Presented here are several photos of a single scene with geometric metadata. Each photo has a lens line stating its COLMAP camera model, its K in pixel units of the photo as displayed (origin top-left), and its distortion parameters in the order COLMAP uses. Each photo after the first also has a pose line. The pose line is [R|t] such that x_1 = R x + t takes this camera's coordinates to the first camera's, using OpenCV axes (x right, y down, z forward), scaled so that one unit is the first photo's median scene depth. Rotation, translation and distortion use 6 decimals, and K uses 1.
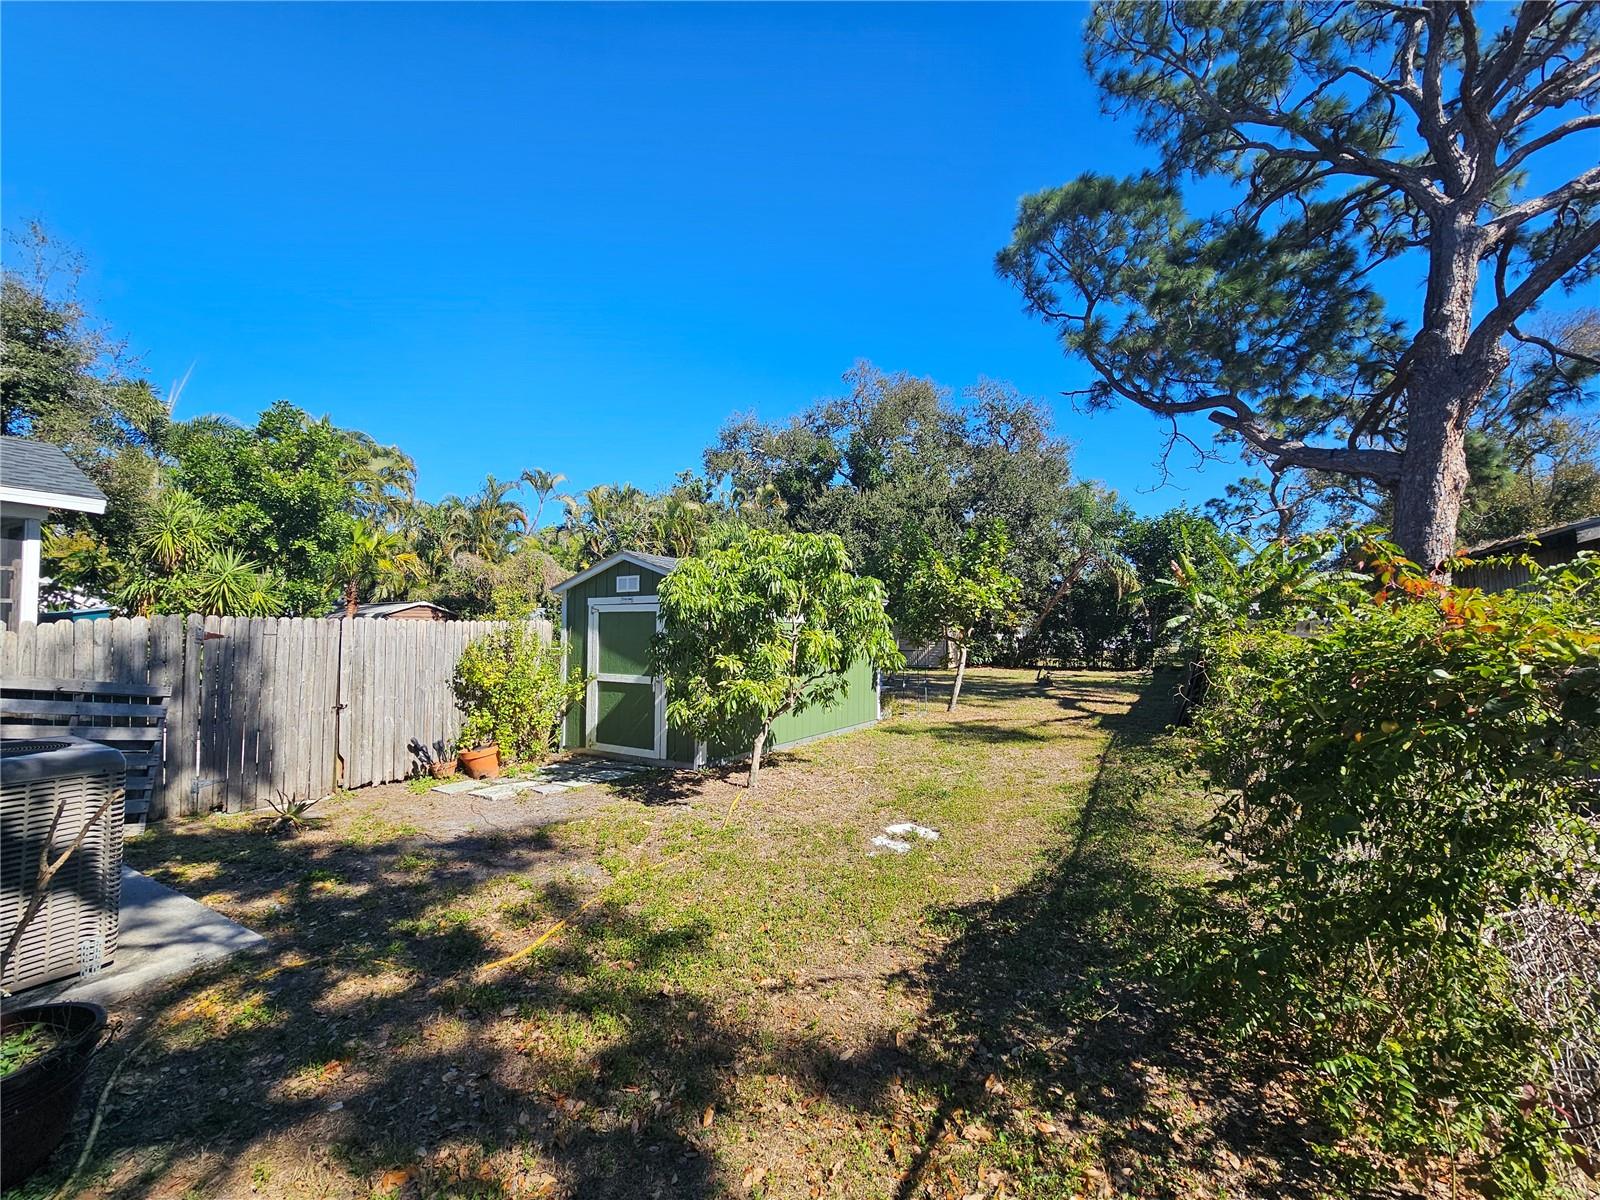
lens RADIAL K [[659.0, 0, 806.3], [0, 659.0, 603.6], [0, 0, 1]] dist [-0.001081, 0.000064]
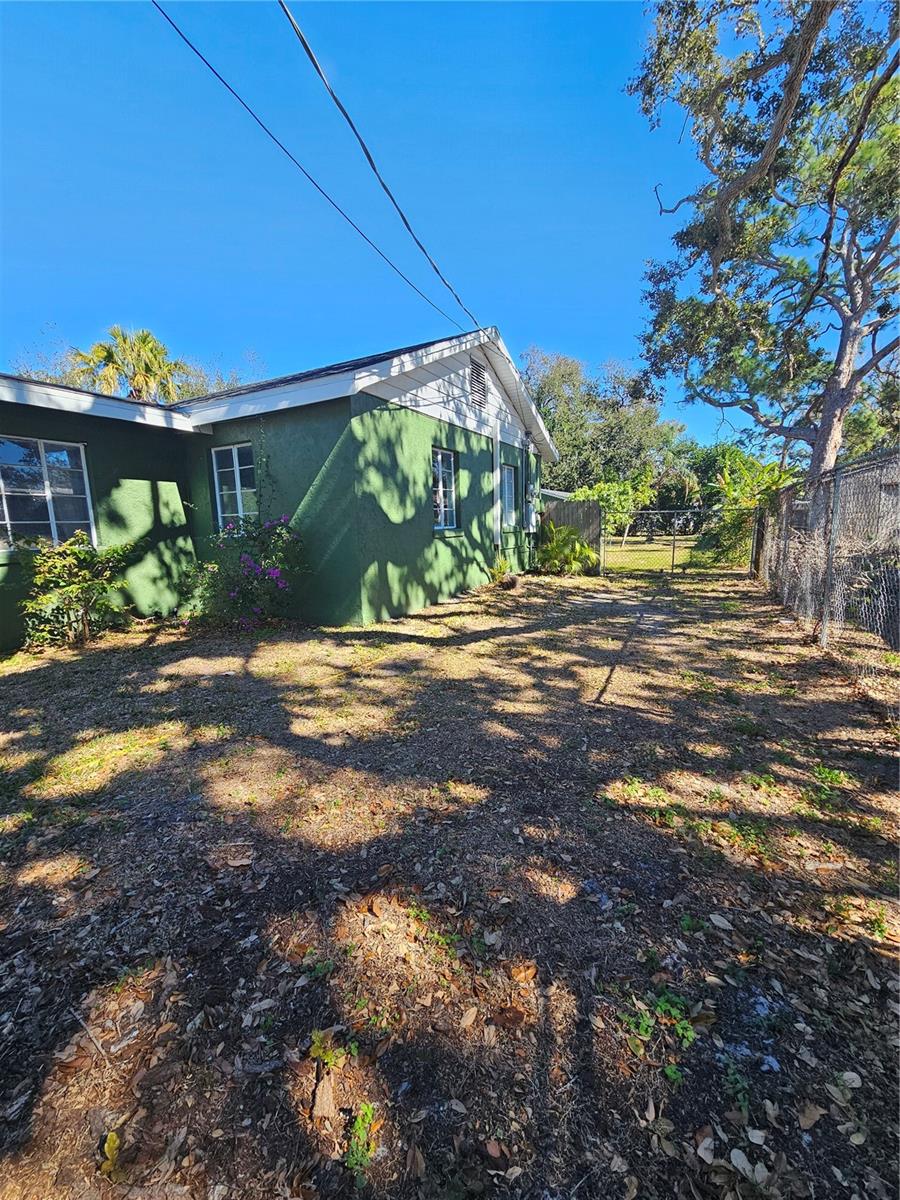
lens RADIAL K [[494.3, 0, 449.4], [0, 494.3, 603.0], [0, 0, 1]] dist [-0.001081, 0.000064]
pose [[0.999233, -0.034812, 0.017906, -0.215851], [0.030527, 0.979264, 0.200274, -0.008478], [-0.024506, -0.199574, 0.979576, -0.382183]]
